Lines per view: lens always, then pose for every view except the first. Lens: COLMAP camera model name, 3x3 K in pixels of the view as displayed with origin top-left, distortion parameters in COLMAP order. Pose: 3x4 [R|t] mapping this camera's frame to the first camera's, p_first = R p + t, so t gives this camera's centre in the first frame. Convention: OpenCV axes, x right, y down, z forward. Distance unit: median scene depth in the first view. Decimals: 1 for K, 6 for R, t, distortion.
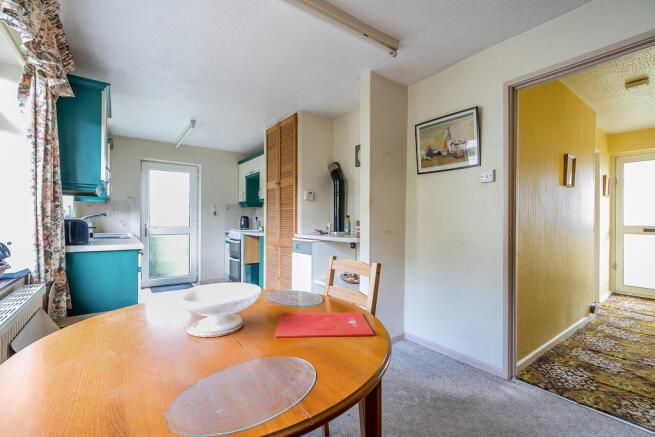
lens RADIAL K [[283.3, 0, 315.6], [0, 283.3, 221.6], [0, 0, 1]] dist [-0.000115, -0.000100]
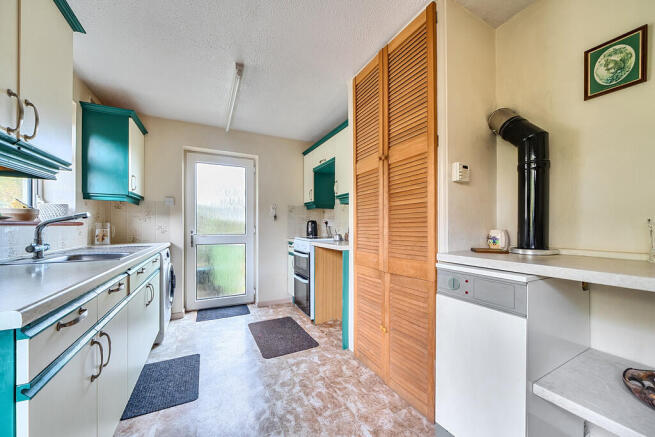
lens RADIAL K [[239.5, 0, 320.6], [0, 239.5, 229.6], [0, 0, 1]] dist [-0.003683, -0.000184]
pose [[0.987581, -0.003195, -0.157076, -0.141375], [0.004582, 0.999954, 0.008467, -0.000011], [0.157042, -0.009081, 0.987550, 0.404670]]
